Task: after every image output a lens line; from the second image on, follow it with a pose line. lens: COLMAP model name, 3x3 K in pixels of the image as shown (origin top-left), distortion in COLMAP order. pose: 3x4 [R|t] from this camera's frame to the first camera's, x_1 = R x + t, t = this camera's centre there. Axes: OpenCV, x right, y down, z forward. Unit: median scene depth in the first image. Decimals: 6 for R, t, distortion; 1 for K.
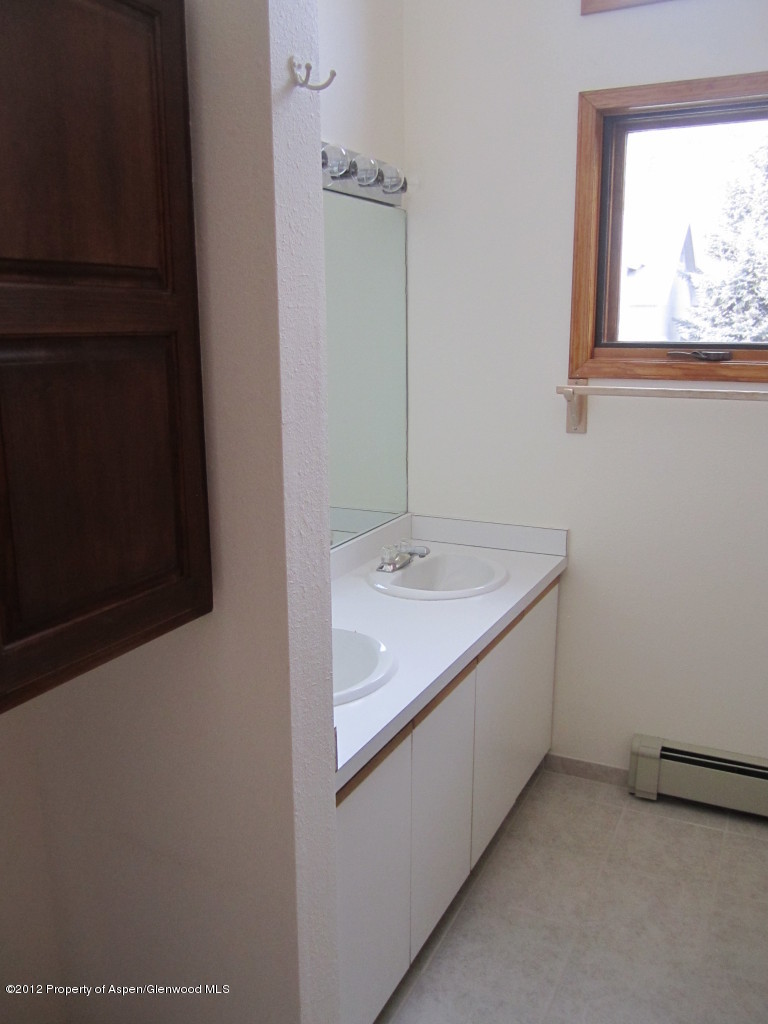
lens RADIAL K [[869.2, 0, 384.2], [0, 869.2, 515.8], [0, 0, 1]] dist [-0.028123, 0.005530]
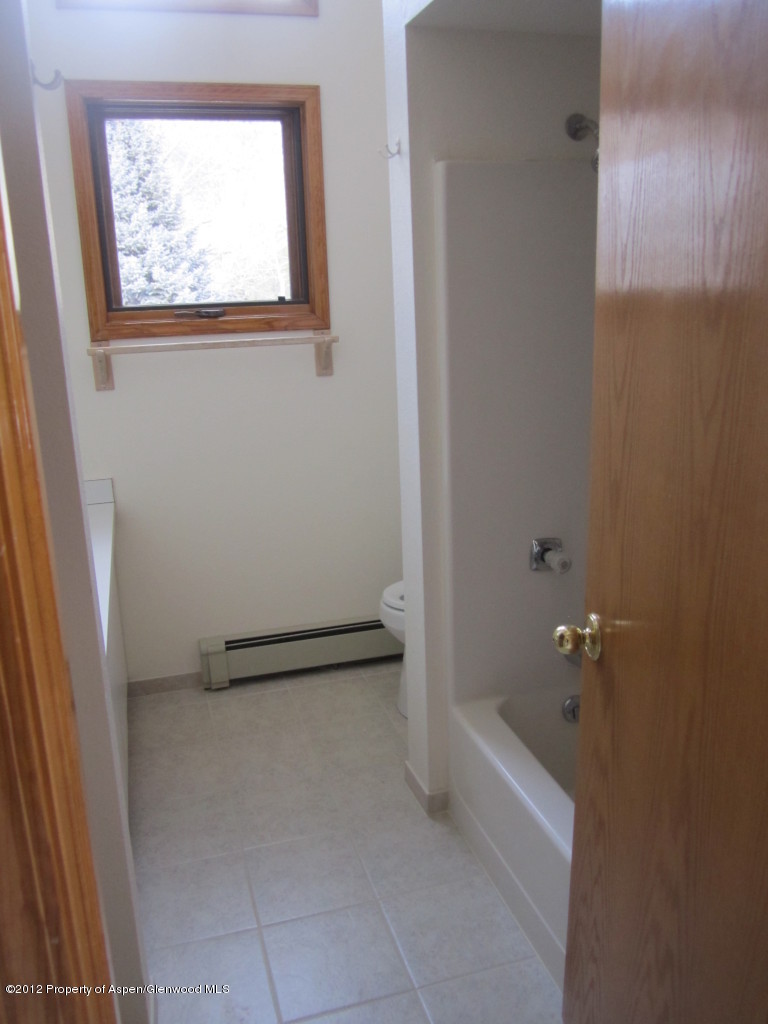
lens RADIAL K [[869.2, 0, 383.4], [0, 869.2, 509.9], [0, 0, 1]] dist [-0.028123, 0.005530]
pose [[0.740512, -0.193847, 0.643479, -0.263327], [0.173665, 0.980171, 0.095422, 0.011030], [-0.649217, 0.041088, 0.759493, -0.068365]]
